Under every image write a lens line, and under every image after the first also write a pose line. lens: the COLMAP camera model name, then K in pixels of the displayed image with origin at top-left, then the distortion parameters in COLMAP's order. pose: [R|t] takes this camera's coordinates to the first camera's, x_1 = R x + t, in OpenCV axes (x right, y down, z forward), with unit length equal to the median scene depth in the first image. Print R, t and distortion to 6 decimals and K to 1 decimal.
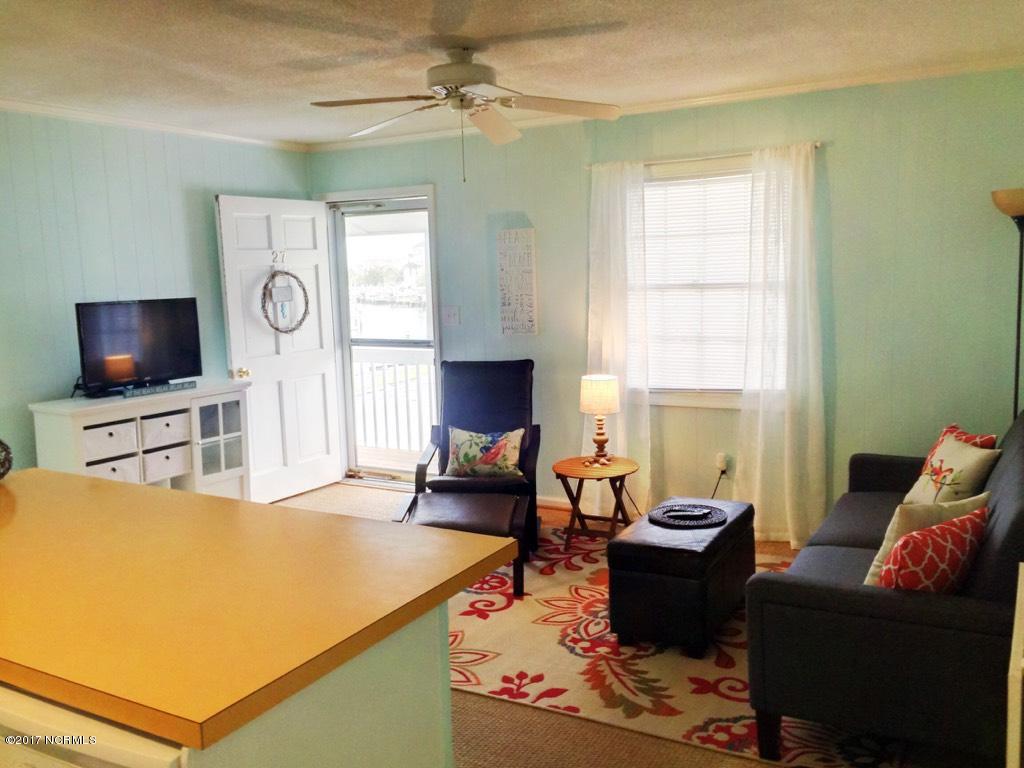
lens RADIAL K [[906.0, 0, 498.3], [0, 906.0, 377.0], [0, 0, 1]] dist [0.120741, -0.117911]
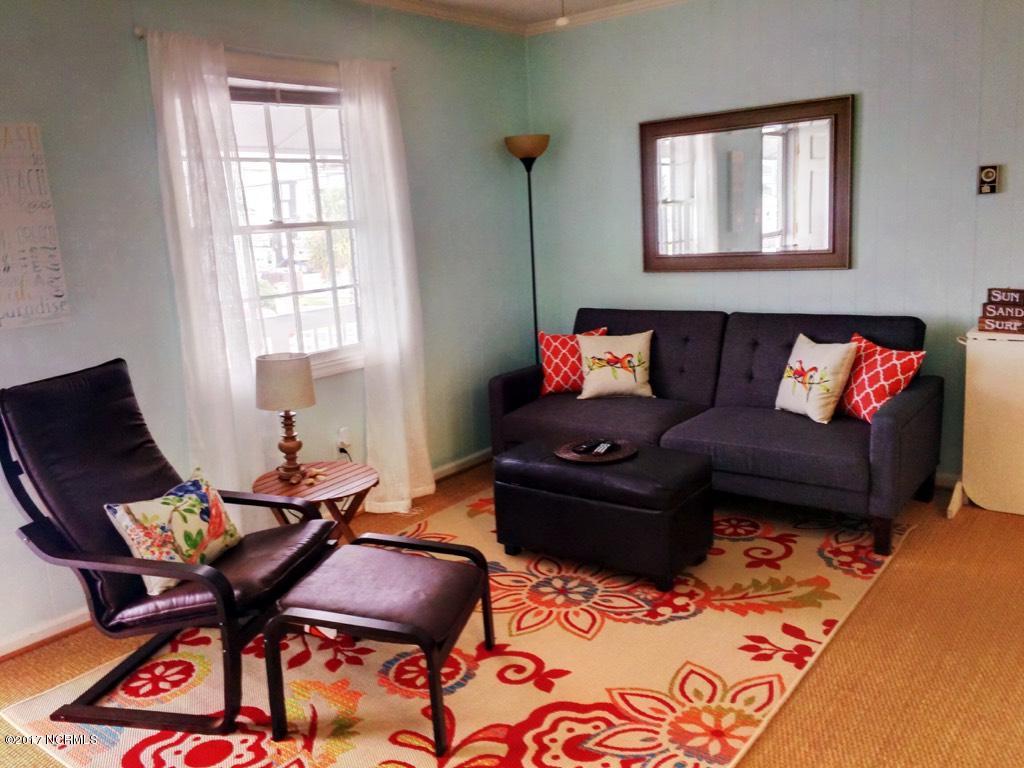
lens RADIAL K [[879.7, 0, 516.5], [0, 879.7, 382.2], [0, 0, 1]] dist [0.042726, -0.001904]
pose [[0.105469, -0.164706, 0.980688, -0.519817], [0.167482, 0.975043, 0.145746, -0.047176], [-0.980217, 0.148875, 0.130422, 0.733849]]
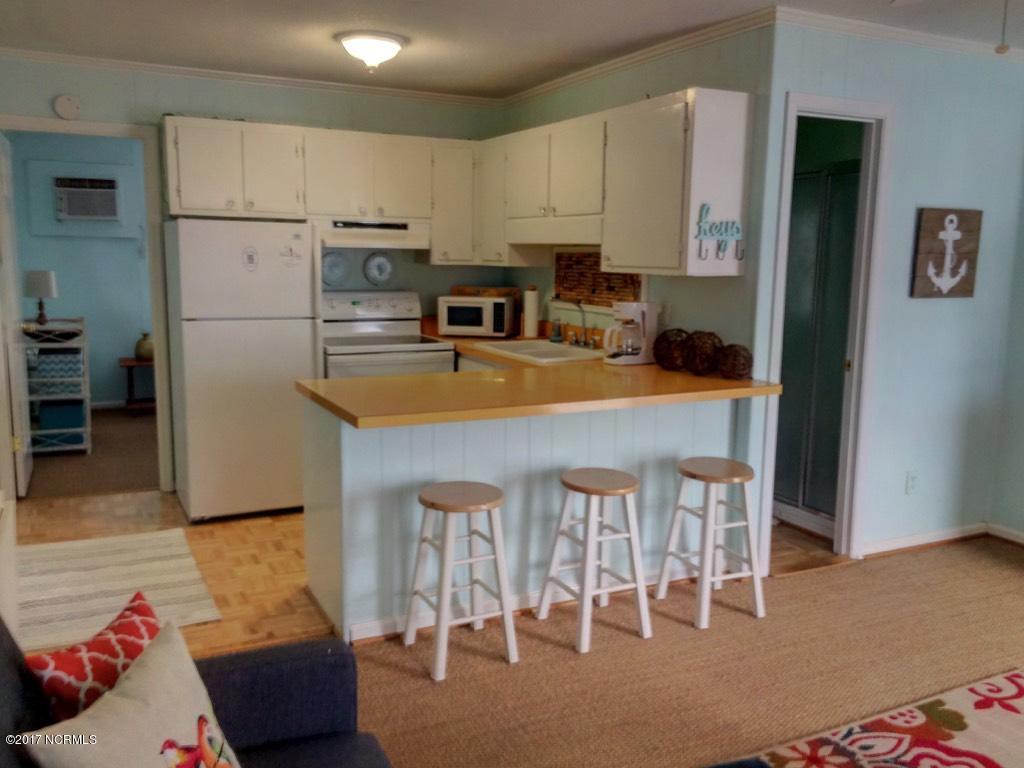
lens RADIAL K [[879.7, 0, 512.0], [0, 879.7, 384.0], [0, 0, 1]] dist [0.072356, -0.101257]
pose [[-0.548428, 0.146374, -0.823287, 0.418032], [-0.097903, 0.966549, 0.237063, -0.092537], [0.830446, 0.210615, -0.515752, 0.793540]]
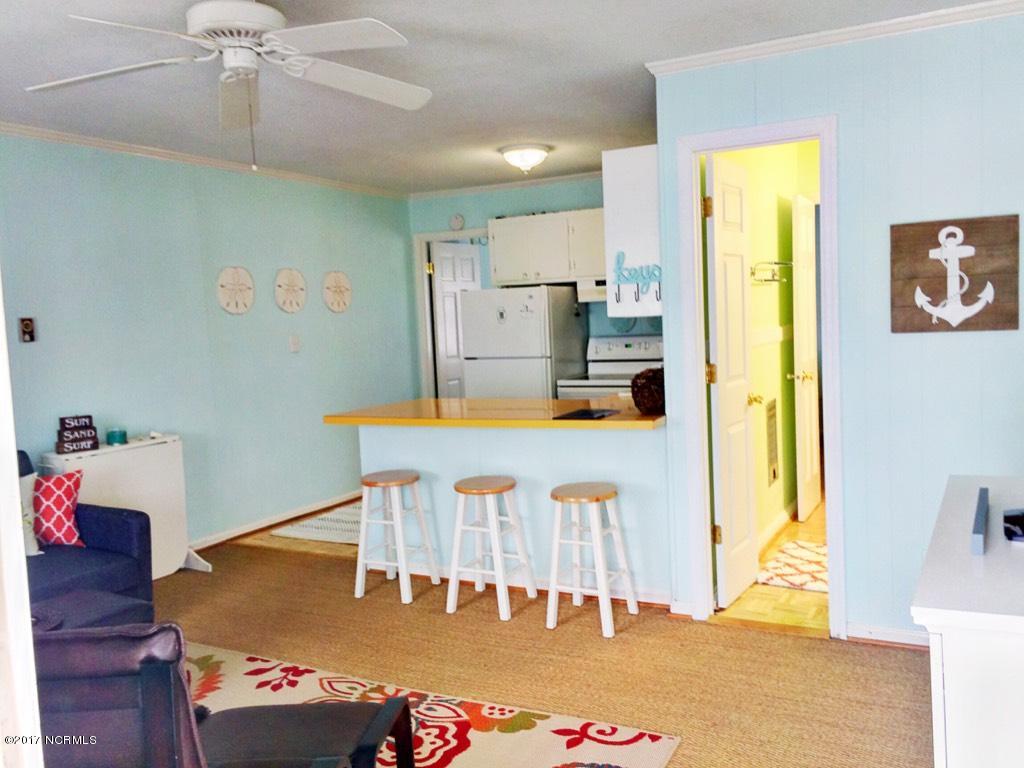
lens RADIAL K [[879.7, 0, 516.5], [0, 879.7, 382.2], [0, 0, 1]] dist [0.042726, -0.001904]
pose [[-0.996247, 0.078004, -0.037503, -0.159020], [0.069115, 0.977808, 0.197776, -0.128312], [0.052098, 0.194442, -0.979530, 1.319664]]
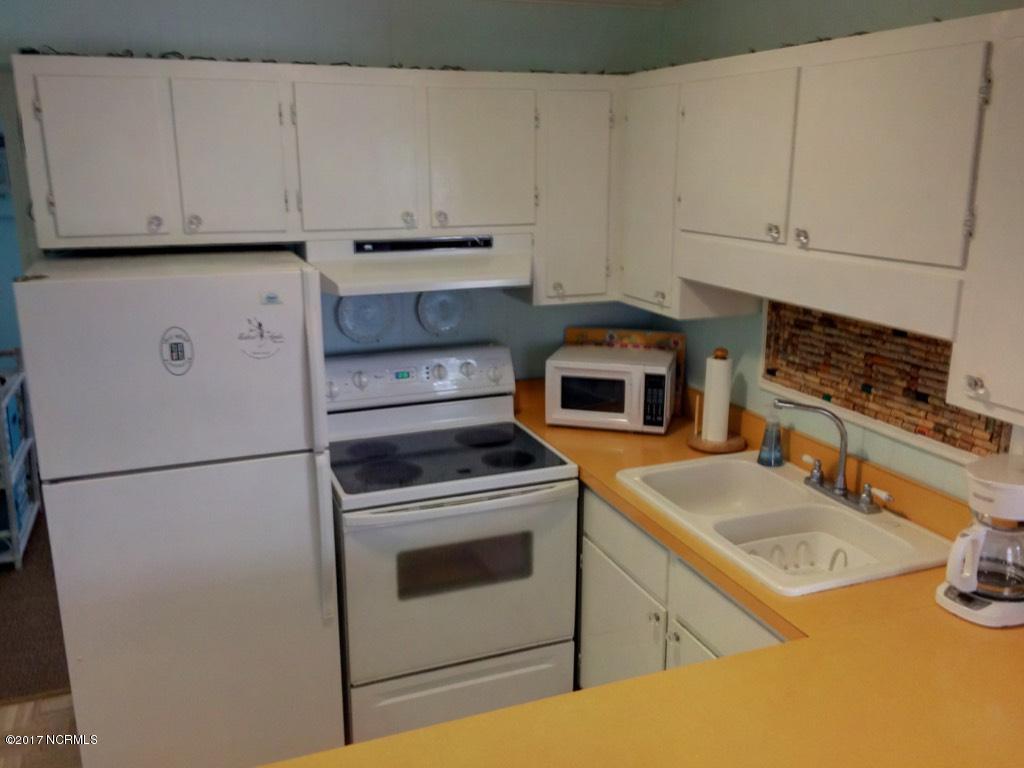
lens RADIAL K [[873.6, 0, 508.0], [0, 873.6, 387.1], [0, 0, 1]] dist [0.089865, -0.125123]
pose [[-0.624488, 0.228994, -0.746710, 0.036233], [-0.071815, 0.935168, 0.346849, -0.123898], [0.777726, 0.270228, -0.567556, 0.467282]]
